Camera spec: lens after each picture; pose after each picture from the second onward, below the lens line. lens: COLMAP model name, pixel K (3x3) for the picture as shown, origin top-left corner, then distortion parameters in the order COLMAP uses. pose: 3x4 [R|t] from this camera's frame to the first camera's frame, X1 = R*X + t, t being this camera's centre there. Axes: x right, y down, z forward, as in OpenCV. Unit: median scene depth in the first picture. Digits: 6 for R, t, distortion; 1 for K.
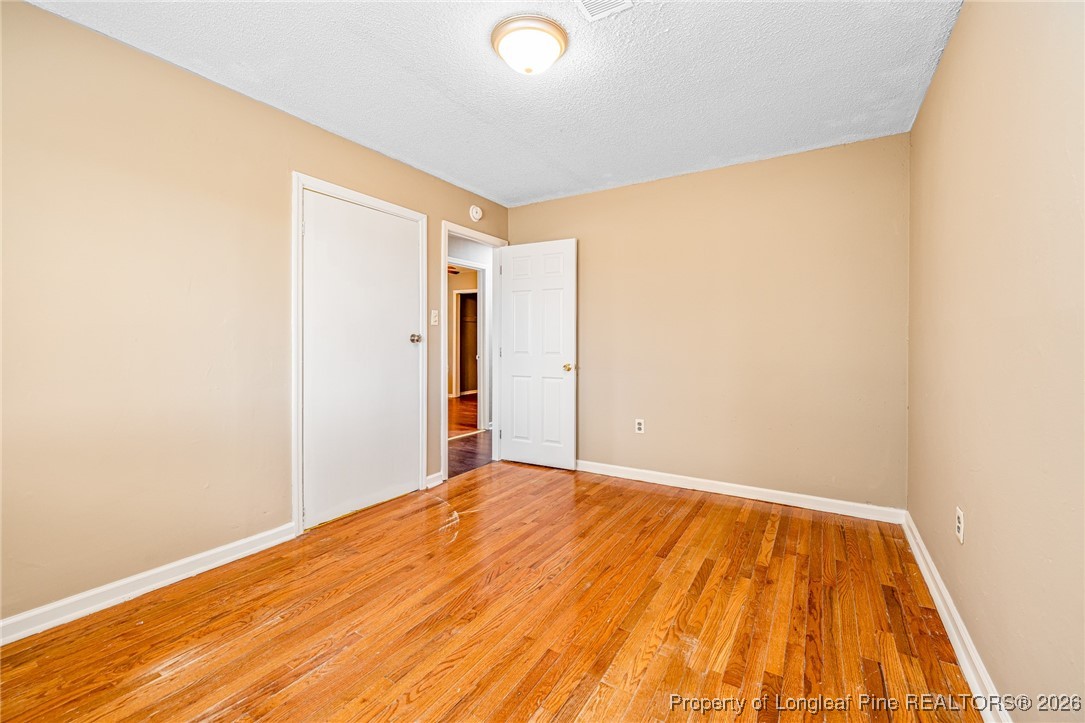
lens RADIAL K [[460.5, 0, 520.6], [0, 460.5, 344.5], [0, 0, 1]] dist [-0.000266, -0.000063]
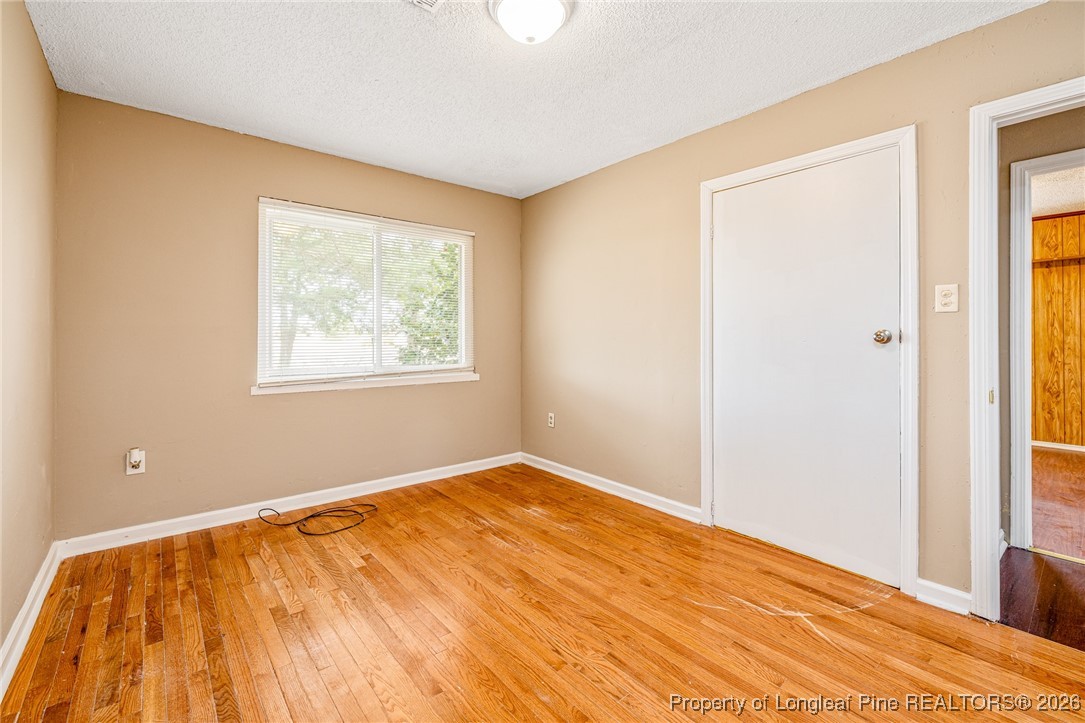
lens RADIAL K [[460.5, 0, 542.0], [0, 460.5, 342.3], [0, 0, 1]] dist [-0.000266, -0.000063]
pose [[-0.290815, 0.002105, -0.956777, 0.655961], [-0.009007, 0.999947, 0.004938, -0.005815], [0.956737, 0.010053, -0.290780, 0.977767]]
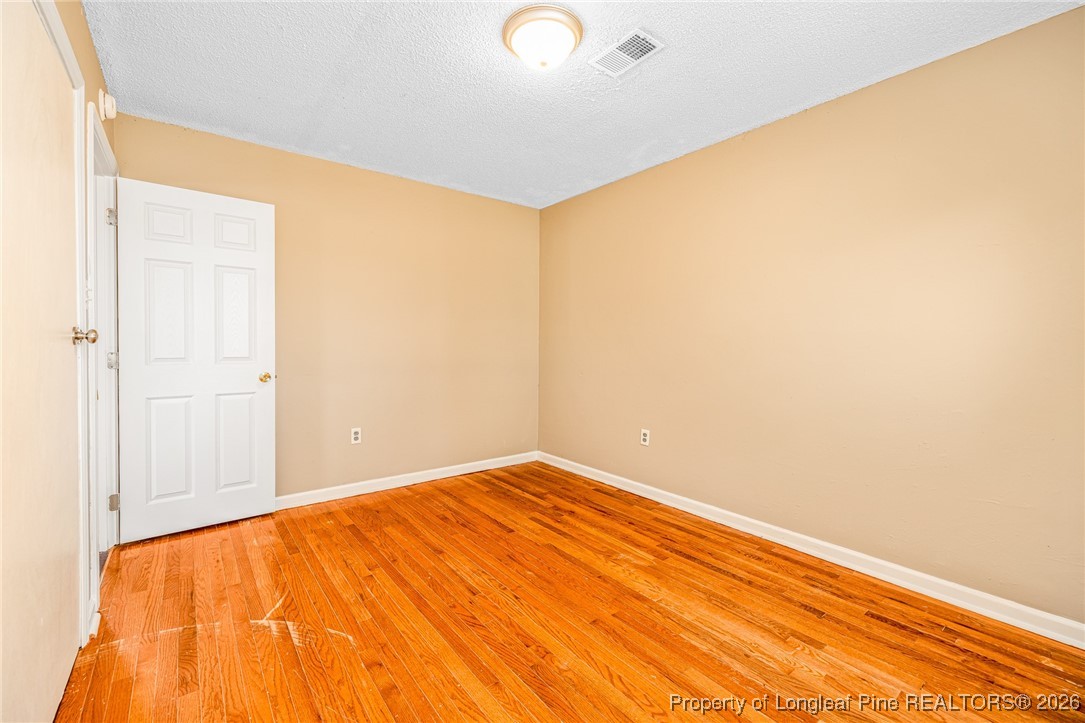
lens RADIAL K [[460.5, 0, 539.3], [0, 460.5, 351.9], [0, 0, 1]] dist [-0.000266, -0.000063]
pose [[0.325994, -0.017138, 0.945217, -0.693038], [-0.000667, 0.999831, 0.018359, -0.006723], [-0.945372, -0.006615, 0.325927, 0.522997]]
